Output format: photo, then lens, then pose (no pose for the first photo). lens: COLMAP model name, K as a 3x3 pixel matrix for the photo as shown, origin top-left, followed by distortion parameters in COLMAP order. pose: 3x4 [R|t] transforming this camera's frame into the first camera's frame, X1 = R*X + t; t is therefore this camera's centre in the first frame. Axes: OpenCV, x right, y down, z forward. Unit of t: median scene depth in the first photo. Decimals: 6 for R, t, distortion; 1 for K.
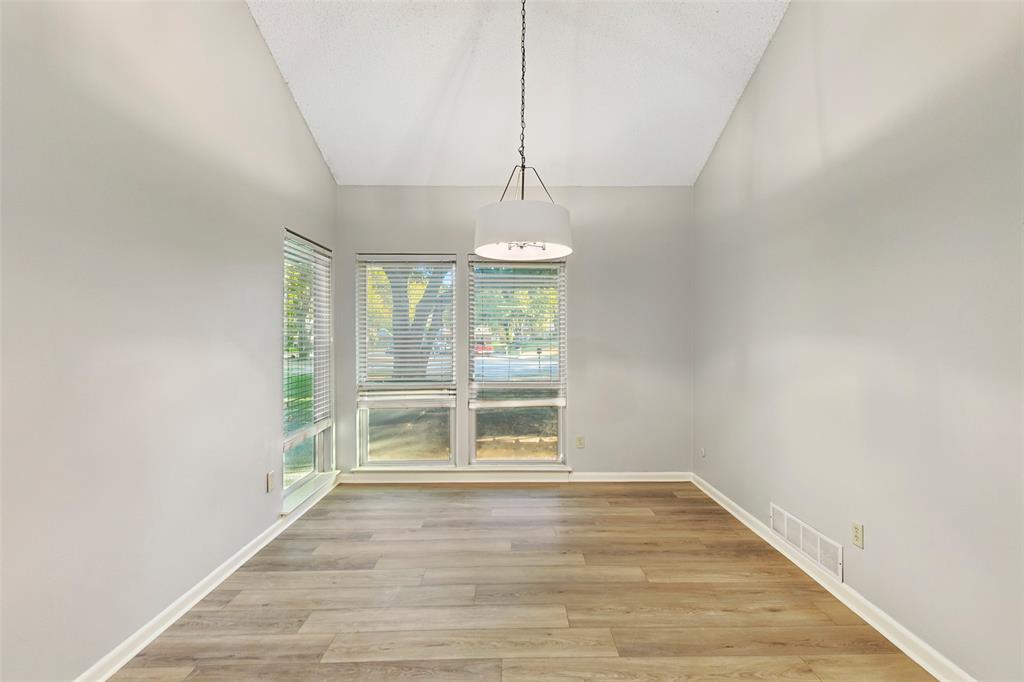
lens RADIAL K [[466.4, 0, 517.6], [0, 466.4, 328.6], [0, 0, 1]] dist [0.000579, -0.000413]
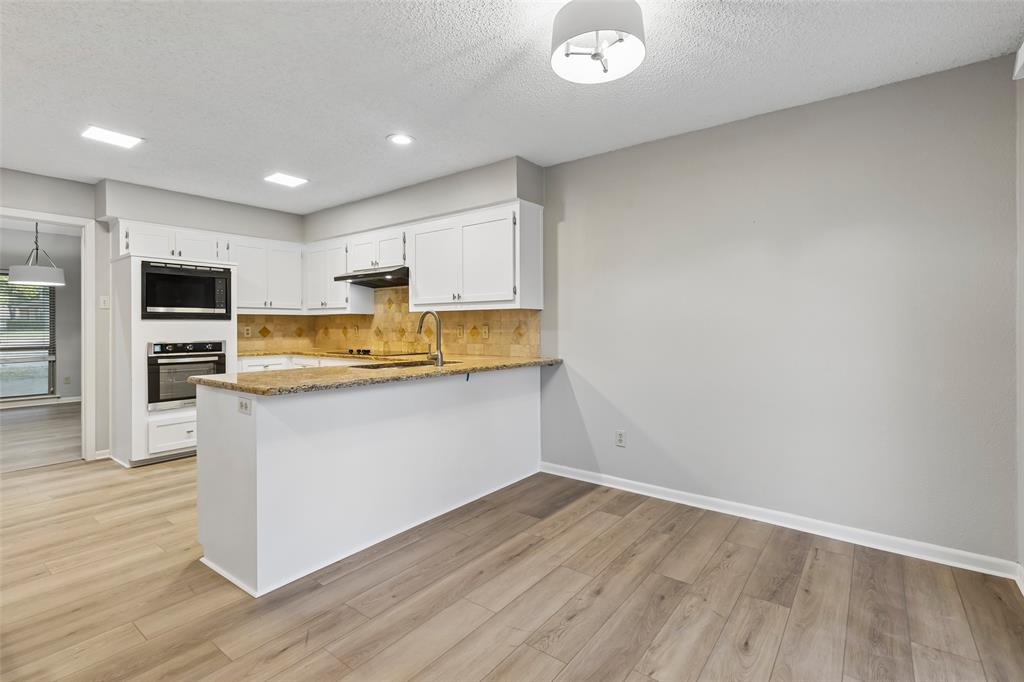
lens RADIAL K [[475.4, 0, 514.5], [0, 475.4, 327.0], [0, 0, 1]] dist [0.007738, 0.000303]
pose [[0.623356, -0.002780, 0.781933, -0.452726], [-0.010022, 0.999883, 0.011544, 0.013139], [-0.781874, -0.015033, 0.623255, -2.902532]]
